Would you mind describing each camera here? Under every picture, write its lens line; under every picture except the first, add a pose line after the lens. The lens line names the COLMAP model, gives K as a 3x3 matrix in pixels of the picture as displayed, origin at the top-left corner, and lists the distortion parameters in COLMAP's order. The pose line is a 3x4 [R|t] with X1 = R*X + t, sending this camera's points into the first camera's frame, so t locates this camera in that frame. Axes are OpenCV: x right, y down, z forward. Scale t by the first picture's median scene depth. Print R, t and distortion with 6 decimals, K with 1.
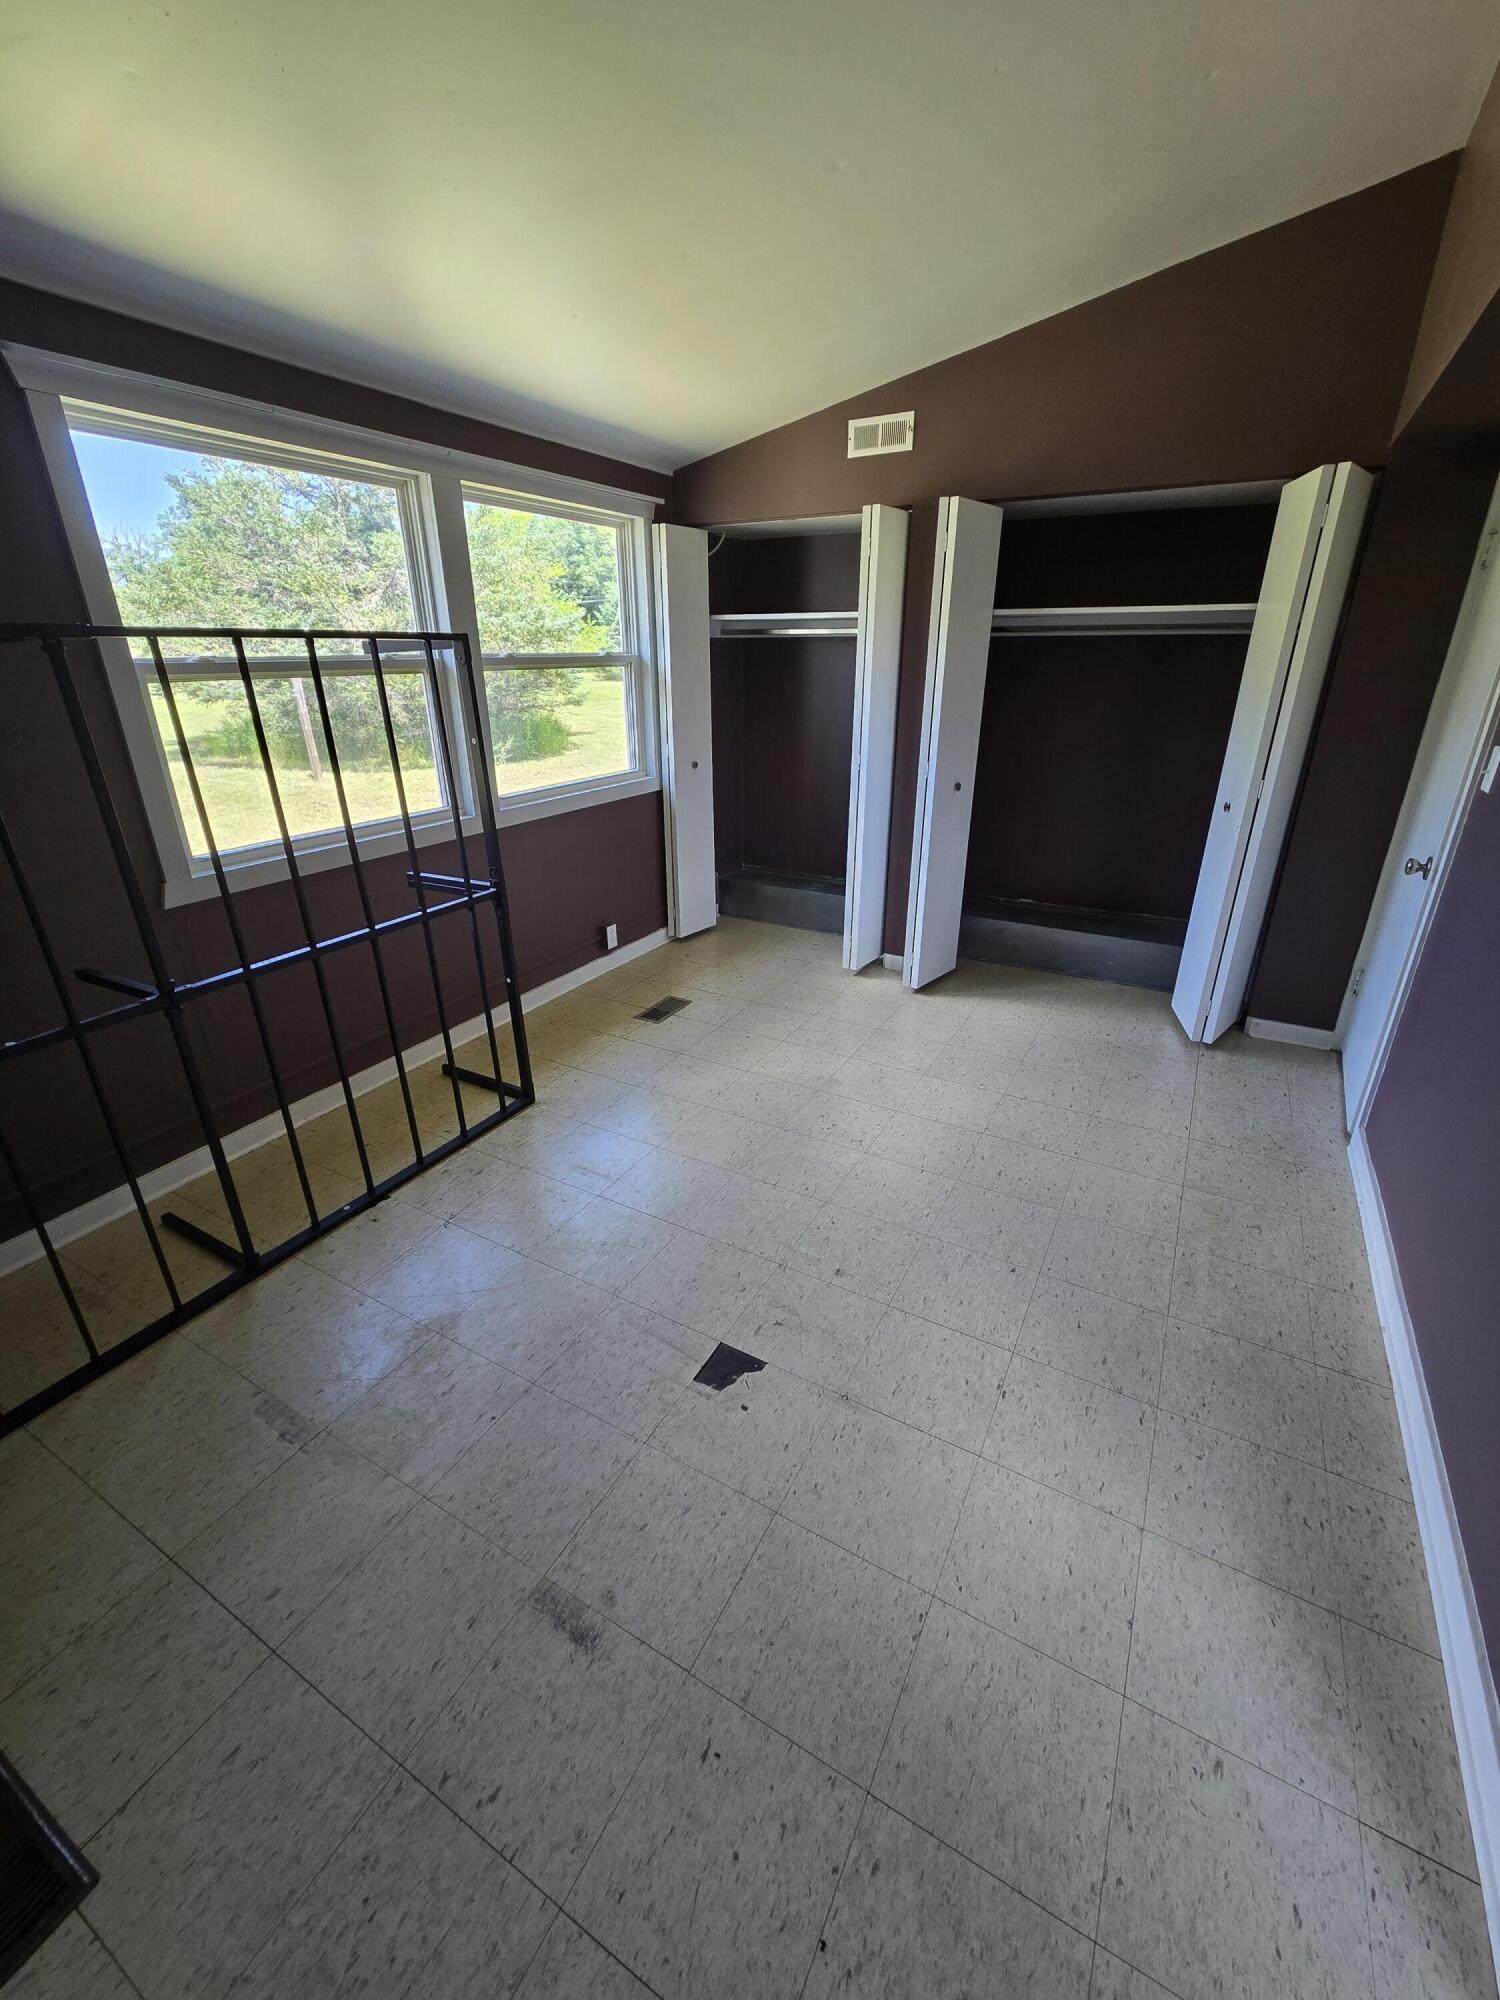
lens RADIAL K [[817.6, 0, 754.8], [0, 817.6, 1003.8], [0, 0, 1]] dist [0.002198, -0.001531]
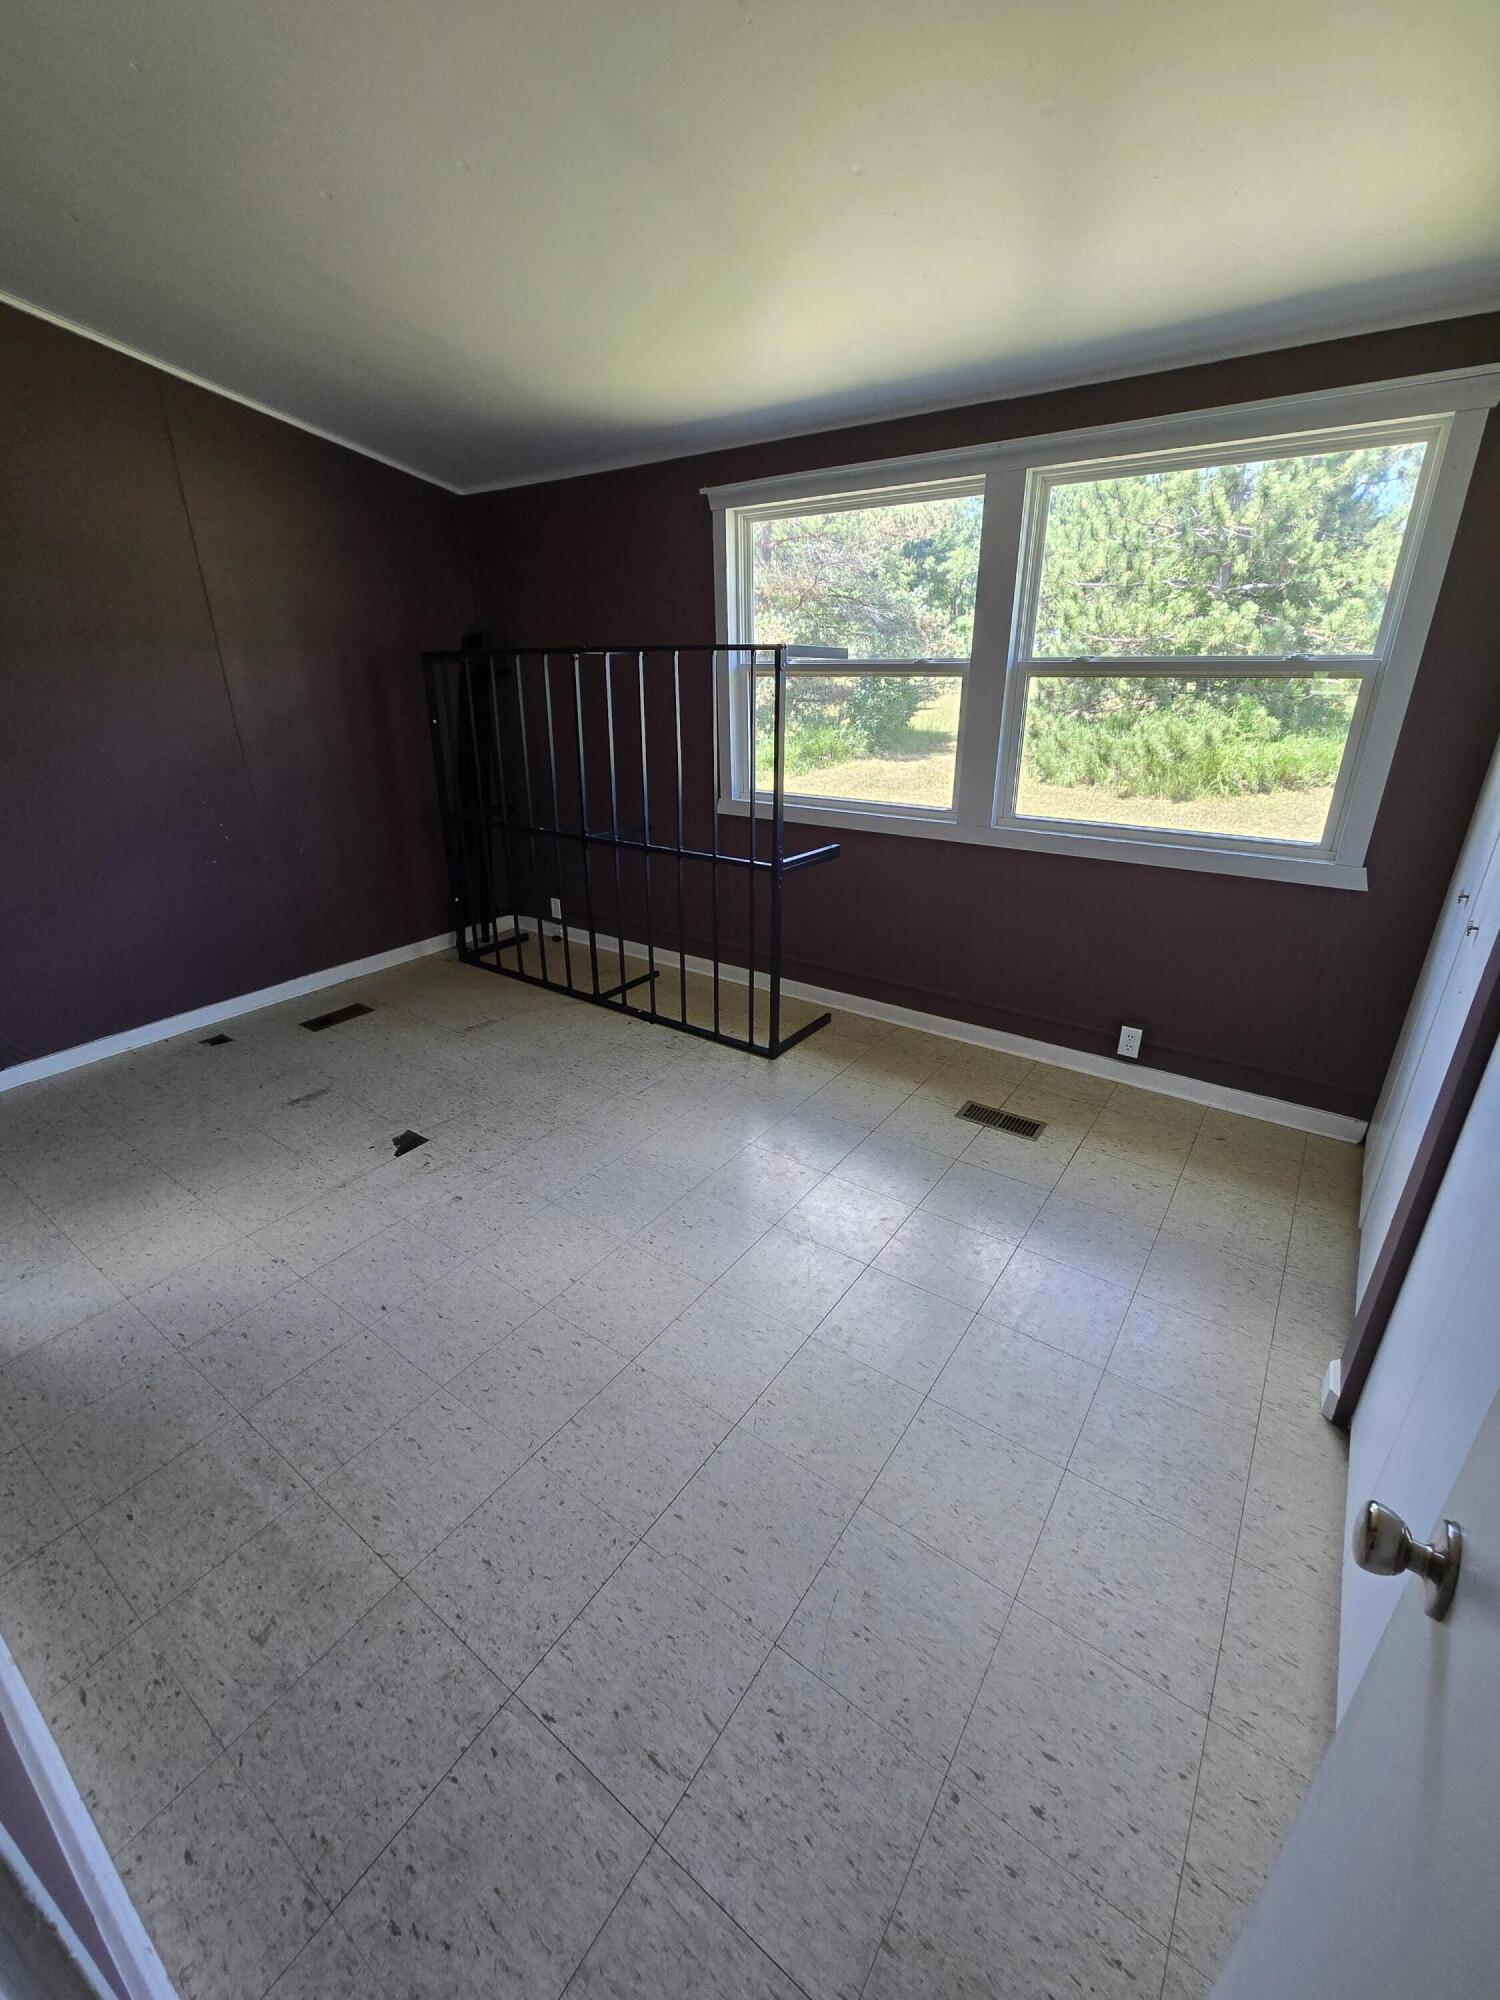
lens RADIAL K [[817.6, 0, 728.7], [0, 817.6, 1004.7], [0, 0, 1]] dist [0.002198, -0.001531]
pose [[-0.119379, 0.390923, -0.912649, 0.841119], [-0.386567, 0.828385, 0.405394, -0.429595], [0.914502, 0.401196, 0.052226, 0.985141]]
